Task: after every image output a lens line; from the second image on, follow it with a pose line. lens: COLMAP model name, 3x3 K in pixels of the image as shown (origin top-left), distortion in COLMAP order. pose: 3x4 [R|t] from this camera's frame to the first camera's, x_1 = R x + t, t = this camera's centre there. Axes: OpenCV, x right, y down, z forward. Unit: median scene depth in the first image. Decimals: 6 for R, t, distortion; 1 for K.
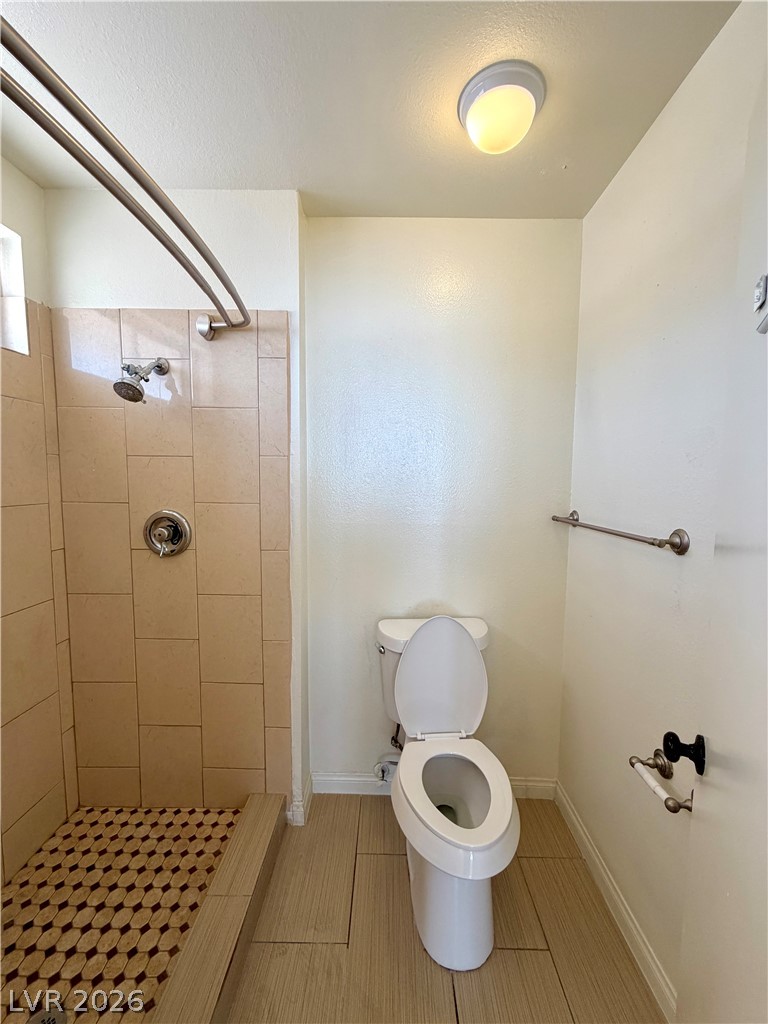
lens RADIAL K [[409.1, 0, 386.2], [0, 409.1, 512.8], [0, 0, 1]] dist [-0.002375, 0.000627]
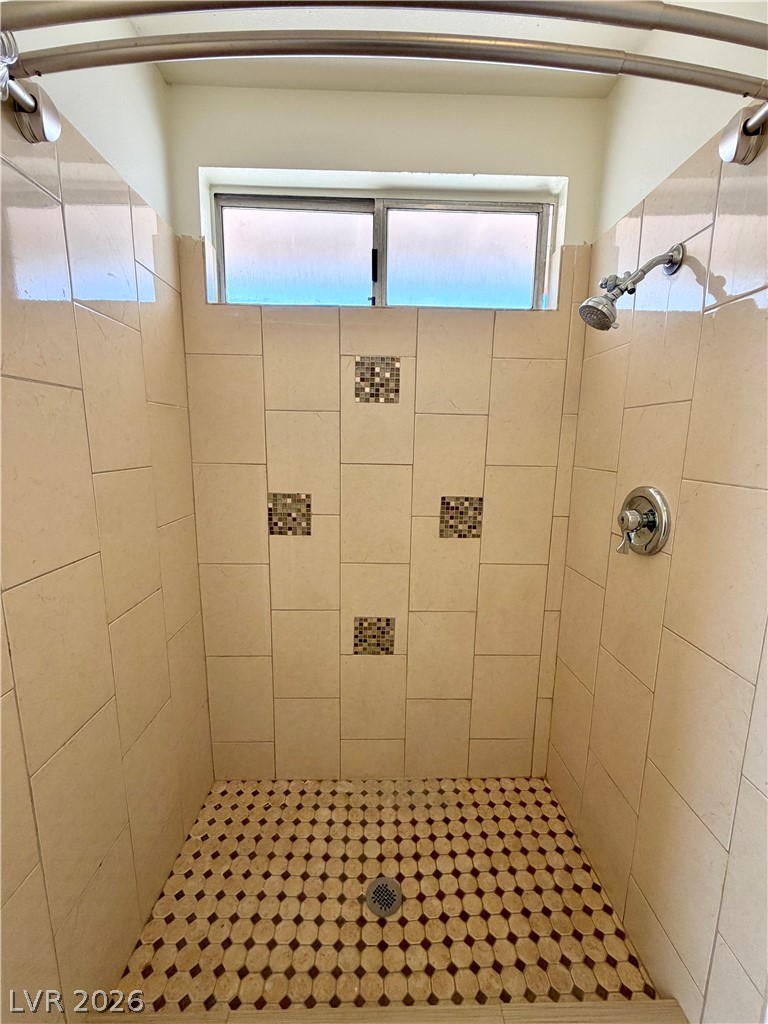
lens RADIAL K [[409.1, 0, 384.7], [0, 409.1, 510.1], [0, 0, 1]] dist [-0.002375, 0.000627]
pose [[0.026813, 0.154053, -0.987699, 0.122581], [-0.093257, 0.984130, 0.150965, -0.029920], [0.995281, 0.088062, 0.040754, 0.572073]]
